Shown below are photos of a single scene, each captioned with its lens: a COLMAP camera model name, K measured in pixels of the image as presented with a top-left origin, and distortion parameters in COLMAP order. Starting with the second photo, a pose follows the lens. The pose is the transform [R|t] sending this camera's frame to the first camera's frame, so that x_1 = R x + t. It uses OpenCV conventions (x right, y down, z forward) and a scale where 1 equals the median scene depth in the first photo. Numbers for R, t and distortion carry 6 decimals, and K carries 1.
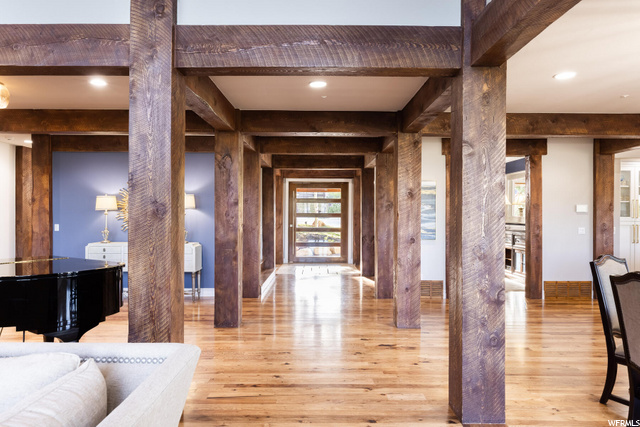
lens RADIAL K [[449.0, 0, 320.0], [0, 449.0, 213.5], [0, 0, 1]] dist [-0.000115, -0.000005]
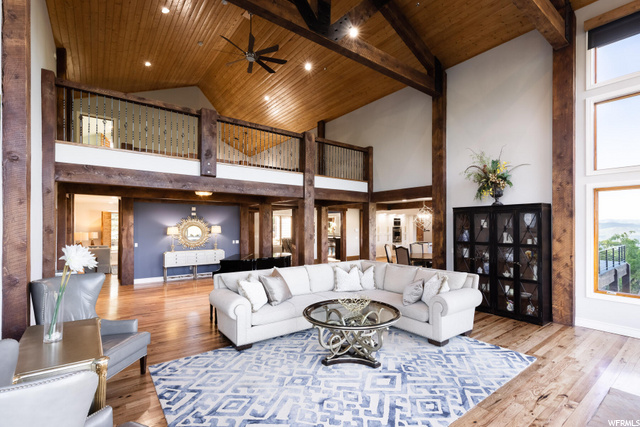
lens RADIAL K [[291.7, 0, 323.6], [0, 291.7, 226.7], [0, 0, 1]] dist [0.005445, 0.000473]
pose [[0.815505, -0.006796, 0.578710, -0.622529], [0.006996, 0.999974, 0.001885, -0.035341], [-0.578708, 0.002512, 0.815531, -0.383009]]
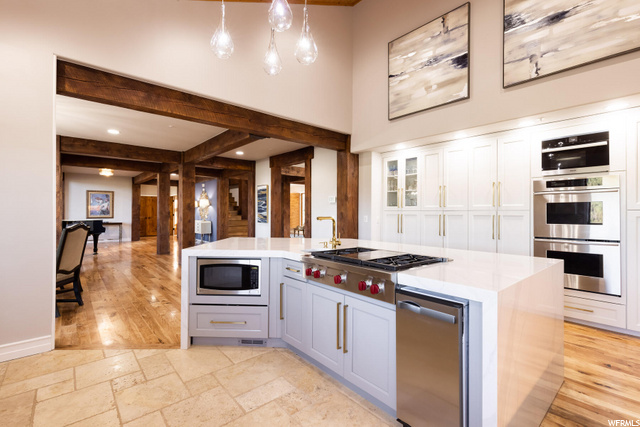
lens RADIAL K [[291.7, 0, 323.6], [0, 291.7, 226.7], [0, 0, 1]] dist [0.005445, 0.000473]
pose [[0.646726, 0.032645, -0.762024, 1.083455], [-0.005264, 0.999251, 0.038341, 0.029600], [0.762705, -0.020785, 0.646413, 0.451448]]
